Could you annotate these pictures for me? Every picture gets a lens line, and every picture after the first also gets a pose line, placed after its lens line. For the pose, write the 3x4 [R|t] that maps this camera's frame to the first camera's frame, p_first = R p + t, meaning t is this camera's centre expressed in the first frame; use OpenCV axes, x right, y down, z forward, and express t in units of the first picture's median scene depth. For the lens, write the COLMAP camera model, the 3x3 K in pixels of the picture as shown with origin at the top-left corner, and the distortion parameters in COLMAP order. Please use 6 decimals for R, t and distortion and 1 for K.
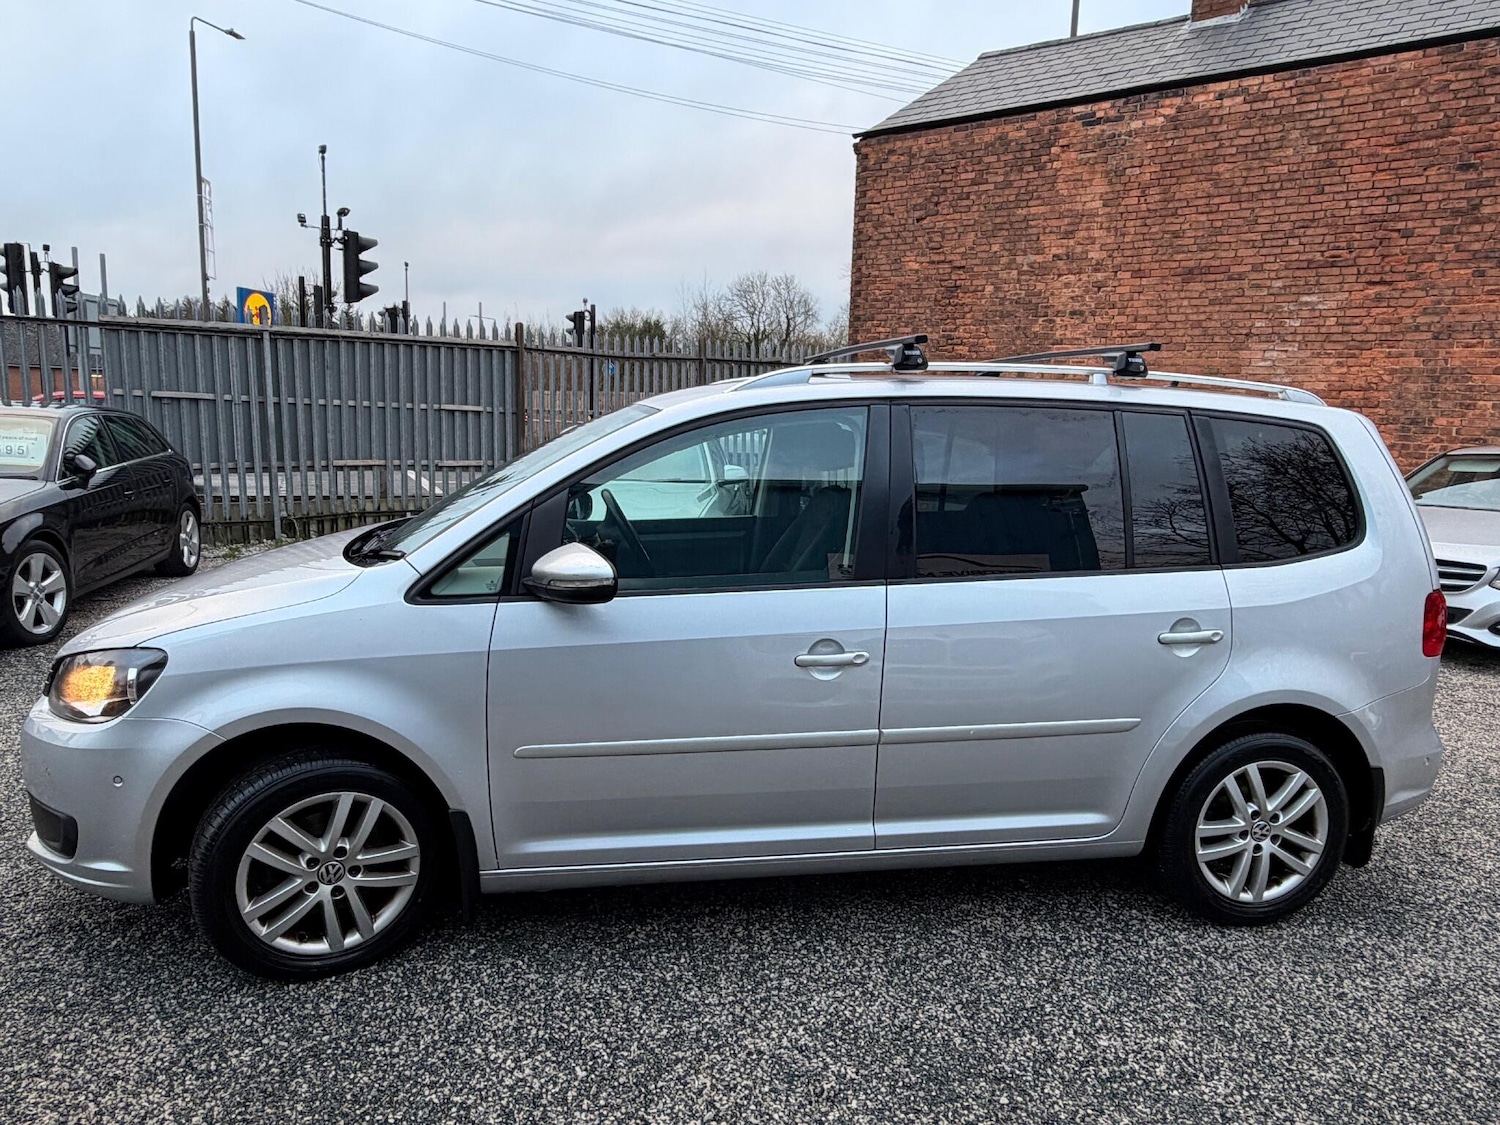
lens RADIAL K [[1041.5, 0, 750.0], [0, 1041.5, 562.5], [0, 0, 1]] dist [0.002248, -0.003134]
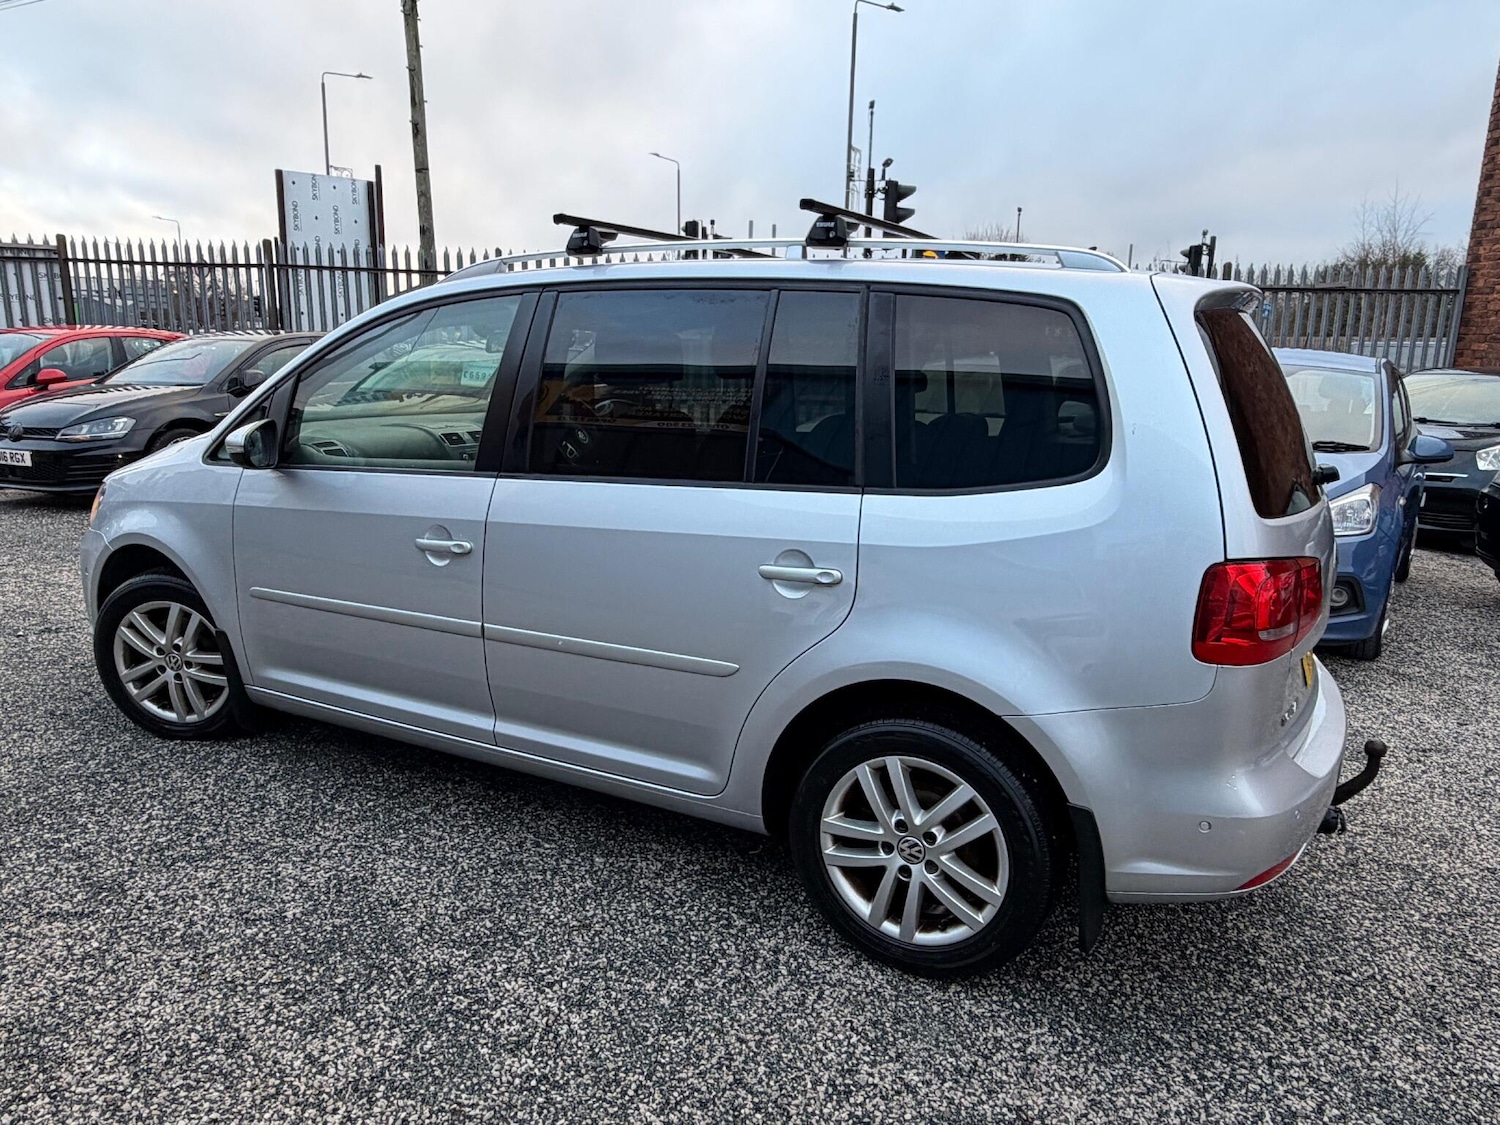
lens RADIAL K [[1041.5, 0, 750.0], [0, 1041.5, 562.5], [0, 0, 1]] dist [0.002248, -0.003134]
pose [[0.788524, 0.114986, -0.604159, 1.016261], [-0.088907, 0.993360, 0.073022, 0.009388], [0.608543, -0.003865, 0.793511, 0.410719]]
